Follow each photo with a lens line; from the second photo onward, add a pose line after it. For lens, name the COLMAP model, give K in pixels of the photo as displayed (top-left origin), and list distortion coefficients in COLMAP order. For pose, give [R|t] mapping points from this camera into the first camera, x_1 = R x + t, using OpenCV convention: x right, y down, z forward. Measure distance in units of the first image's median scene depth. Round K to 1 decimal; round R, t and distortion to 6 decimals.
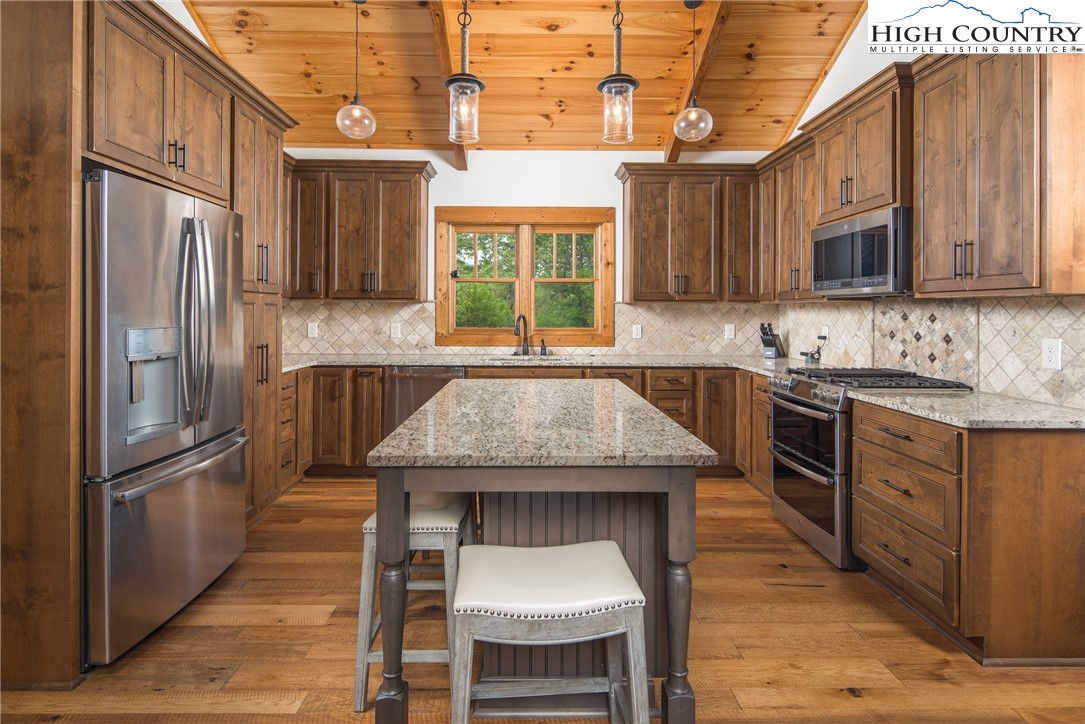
lens RADIAL K [[533.4, 0, 533.0], [0, 533.4, 312.7], [0, 0, 1]] dist [0.004709, -0.005352]
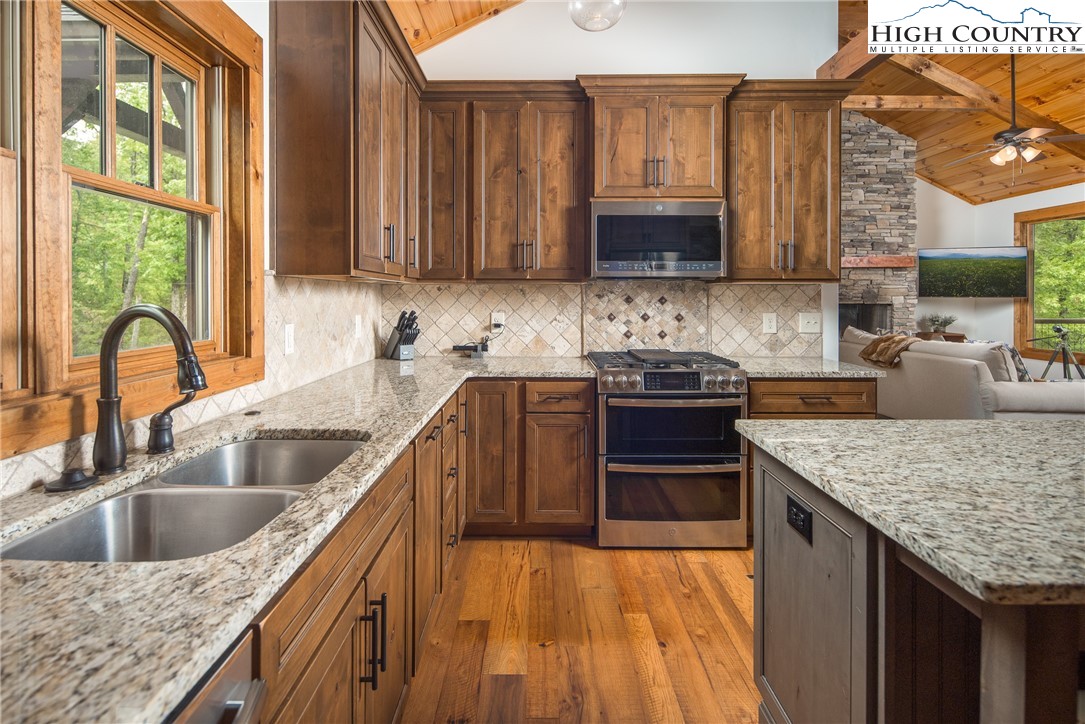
lens RADIAL K [[533.4, 0, 535.6], [0, 533.4, 295.3], [0, 0, 1]] dist [0.004709, -0.005352]
pose [[0.021986, -0.006598, 0.999737, -0.299700], [0.001240, 0.999978, 0.006572, -0.006380], [-0.999758, 0.001095, 0.021994, 0.923017]]
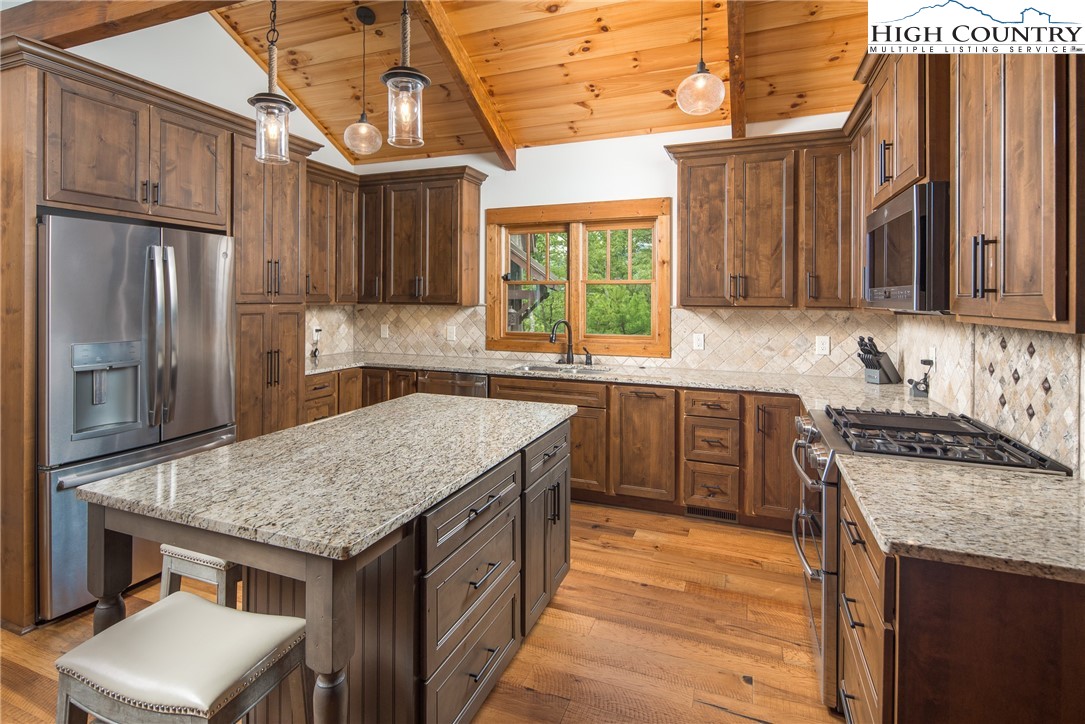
lens RADIAL K [[533.4, 0, 534.9], [0, 533.4, 299.5], [0, 0, 1]] dist [0.004709, -0.005352]
pose [[0.924974, 0.001068, -0.380029, 0.327761], [-0.001898, 0.999997, -0.001811, -0.035072], [0.380026, 0.002396, 0.924973, 0.138809]]
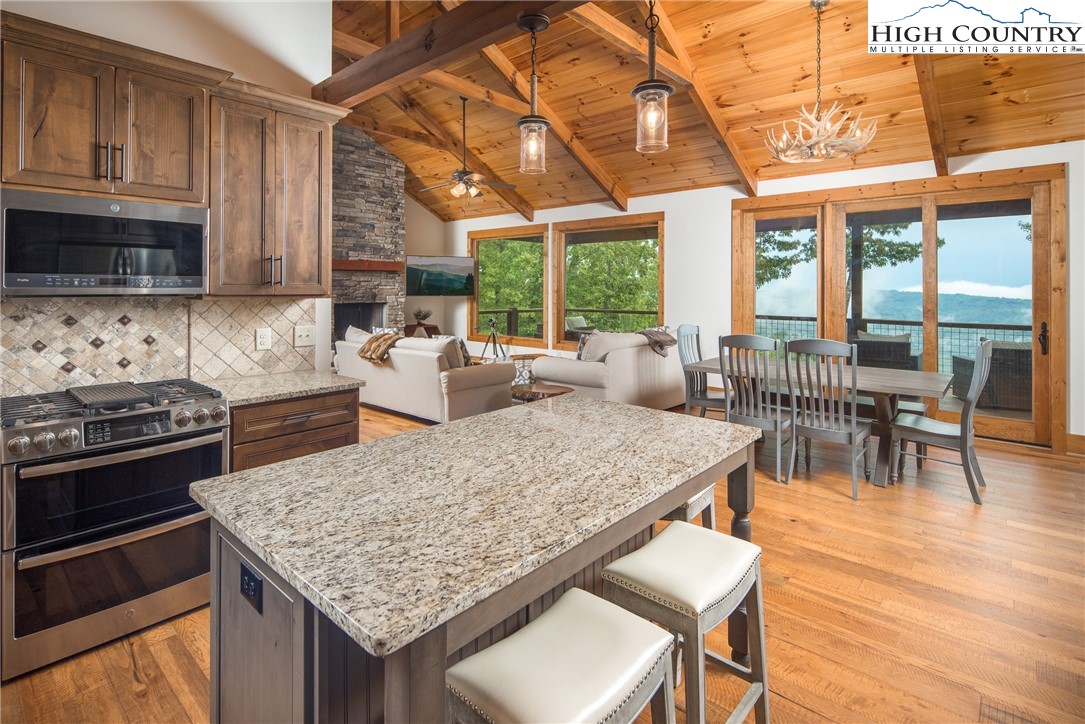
lens RADIAL K [[533.4, 0, 534.0], [0, 533.4, 285.2], [0, 0, 1]] dist [0.004709, -0.005352]
pose [[-0.733098, -0.004084, 0.680111, -0.296387], [-0.003471, 0.999991, 0.002263, -0.040664], [-0.680114, -0.000701, -0.733106, 0.884473]]
